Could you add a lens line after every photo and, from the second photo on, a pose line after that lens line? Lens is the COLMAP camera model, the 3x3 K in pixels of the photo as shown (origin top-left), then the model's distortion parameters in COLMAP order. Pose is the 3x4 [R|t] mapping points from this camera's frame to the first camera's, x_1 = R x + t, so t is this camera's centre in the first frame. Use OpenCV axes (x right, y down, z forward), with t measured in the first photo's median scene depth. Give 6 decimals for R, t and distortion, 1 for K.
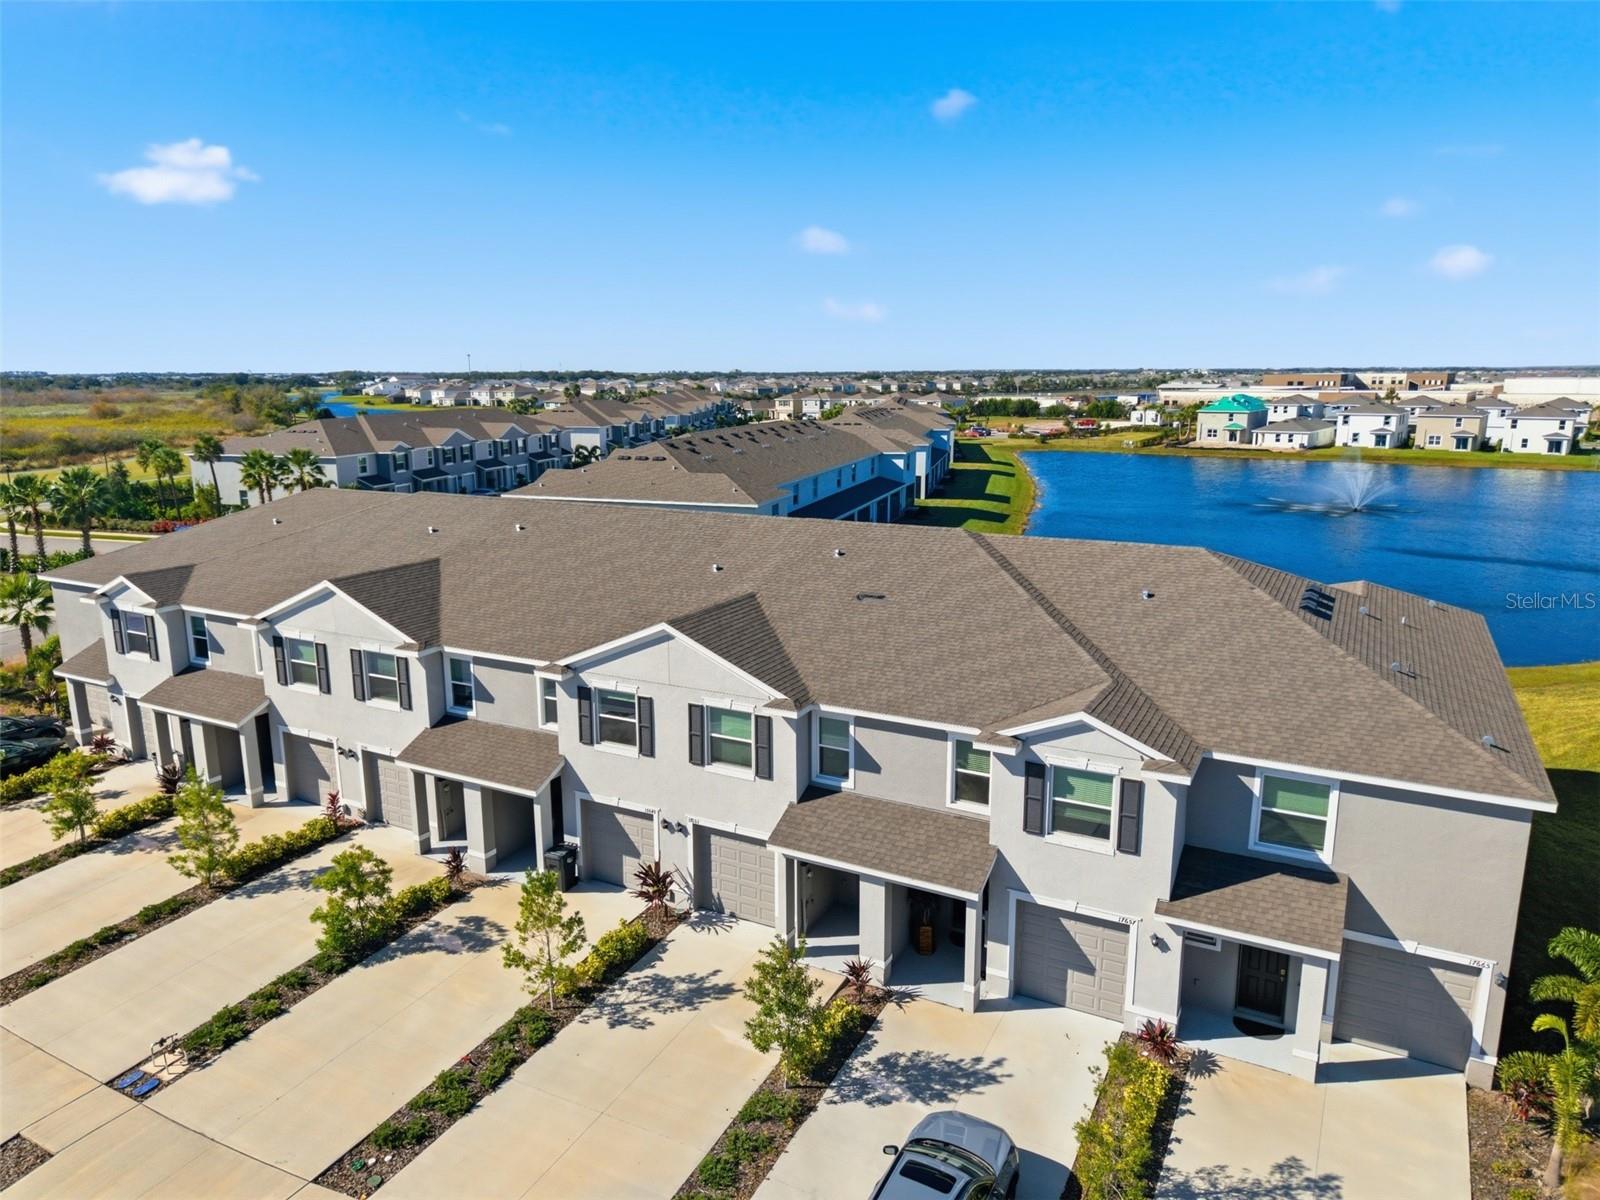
lens RADIAL K [[1065.0, 0, 796.1], [0, 1065.0, 607.7], [0, 0, 1]] dist [0.033105, -0.032706]
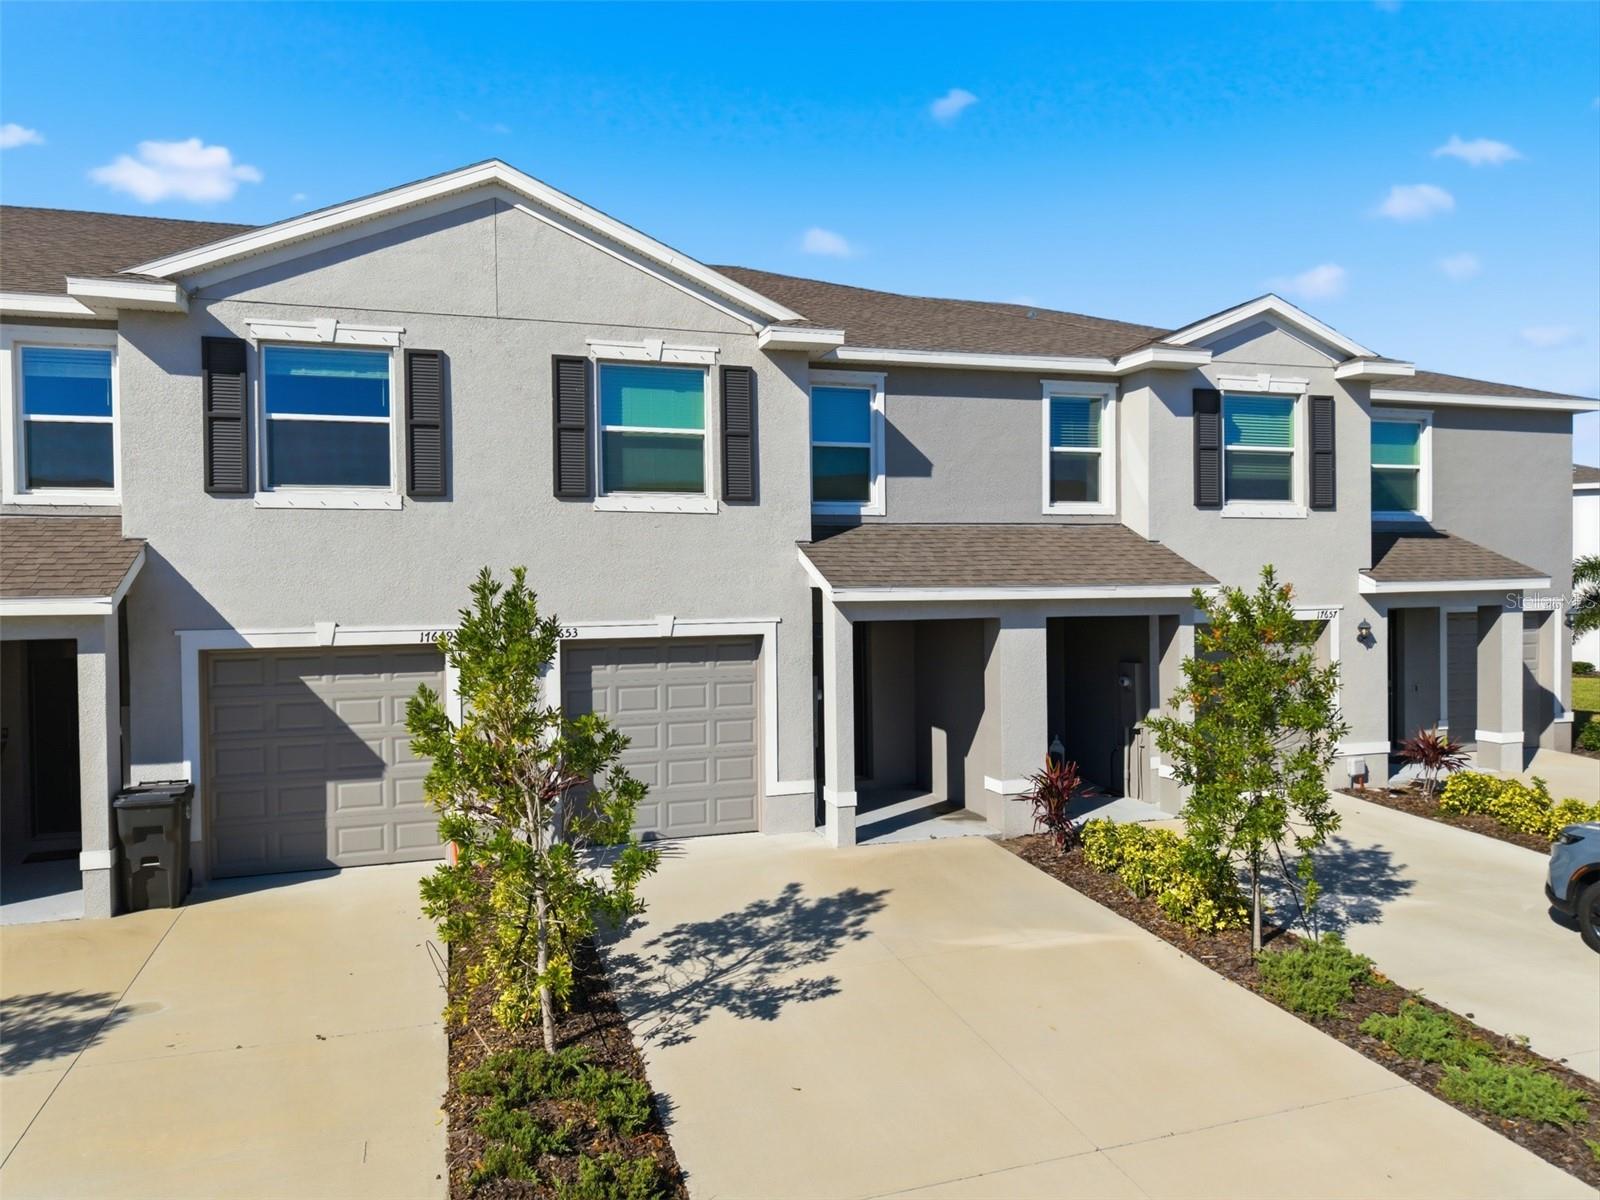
lens RADIAL K [[1065.0, 0, 794.8], [0, 1065.0, 609.6], [0, 0, 1]] dist [0.033105, -0.032706]
pose [[0.693763, -0.015920, 0.720027, -0.298982], [0.161730, 0.977665, -0.134215, 0.227616], [-0.701809, 0.209563, 0.680843, 0.536342]]
